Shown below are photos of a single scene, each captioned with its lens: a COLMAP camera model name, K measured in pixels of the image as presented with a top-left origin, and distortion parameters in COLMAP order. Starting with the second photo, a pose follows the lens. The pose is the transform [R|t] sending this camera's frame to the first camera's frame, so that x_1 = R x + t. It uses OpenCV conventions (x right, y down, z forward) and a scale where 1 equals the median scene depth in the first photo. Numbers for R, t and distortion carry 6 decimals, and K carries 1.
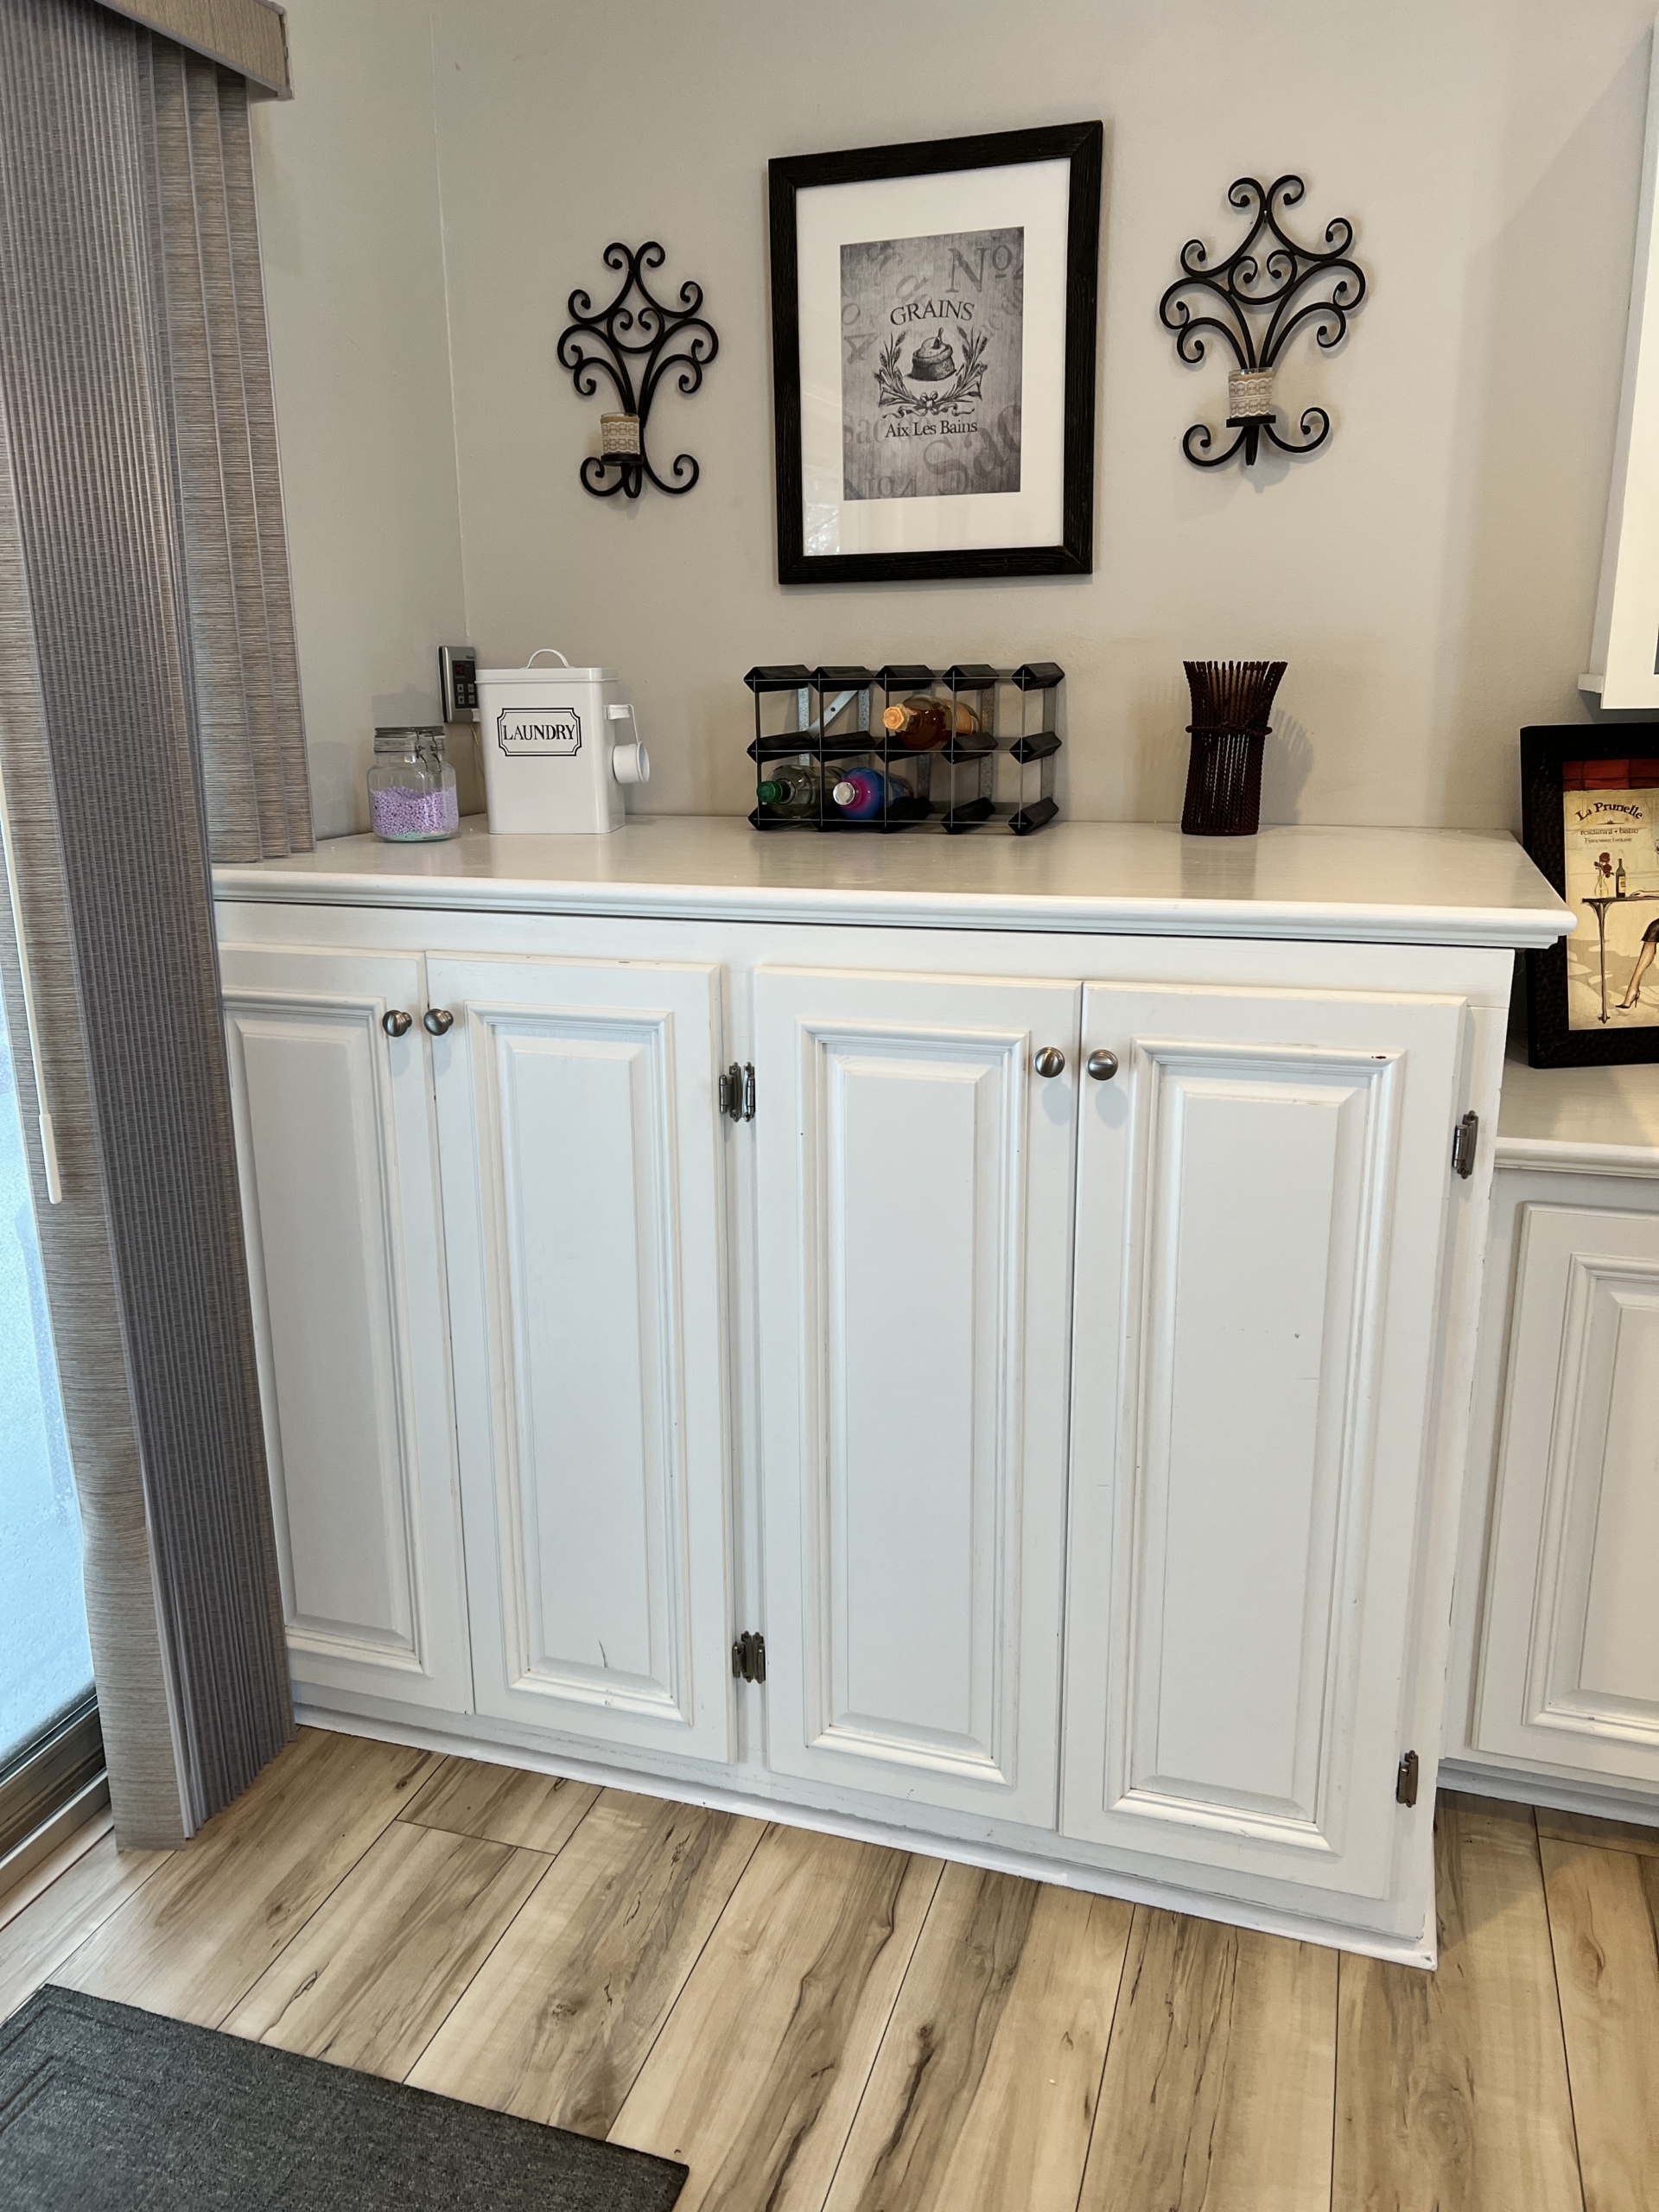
lens RADIAL K [[1640.2, 0, 825.5], [0, 1640.2, 1108.5], [0, 0, 1]] dist [0.046488, -0.045962]
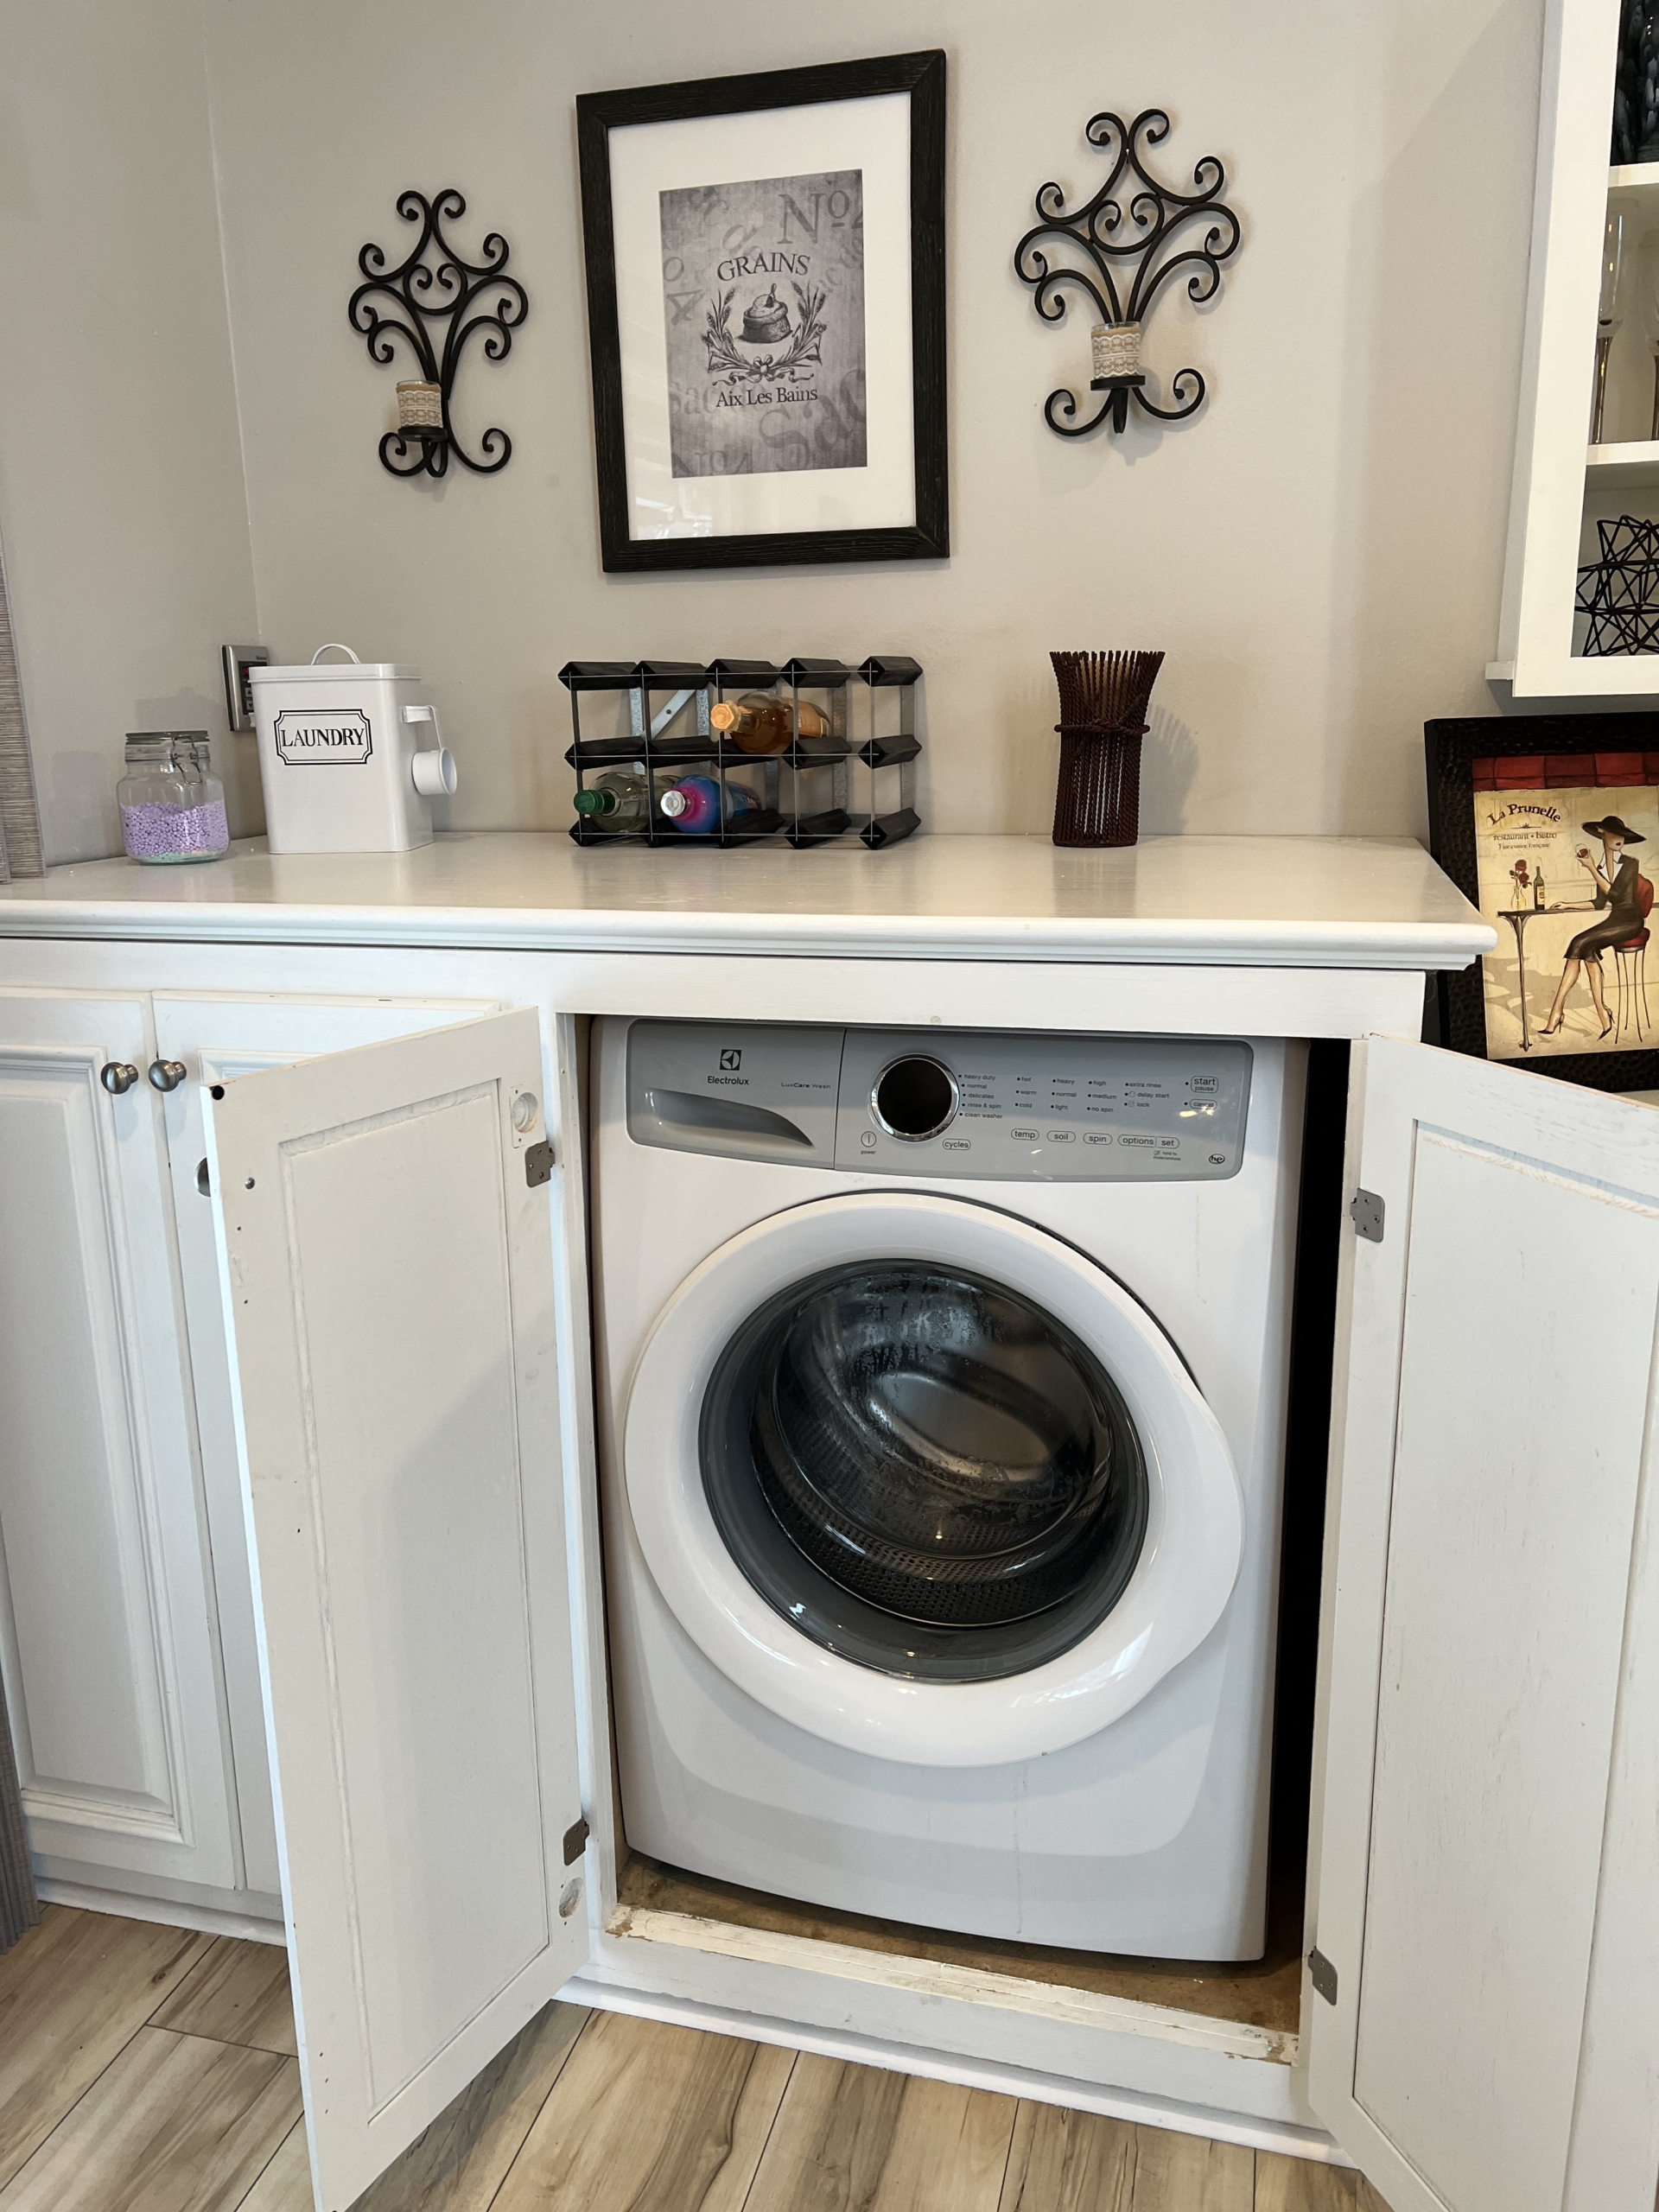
lens RADIAL K [[1640.2, 0, 826.9], [0, 1640.2, 1096.6], [0, 0, 1]] dist [0.046488, -0.045962]
pose [[0.998758, -0.018628, 0.046209, 0.051552], [0.019708, 0.999540, -0.023037, -0.013466], [-0.045759, 0.023919, 0.998666, 0.124562]]
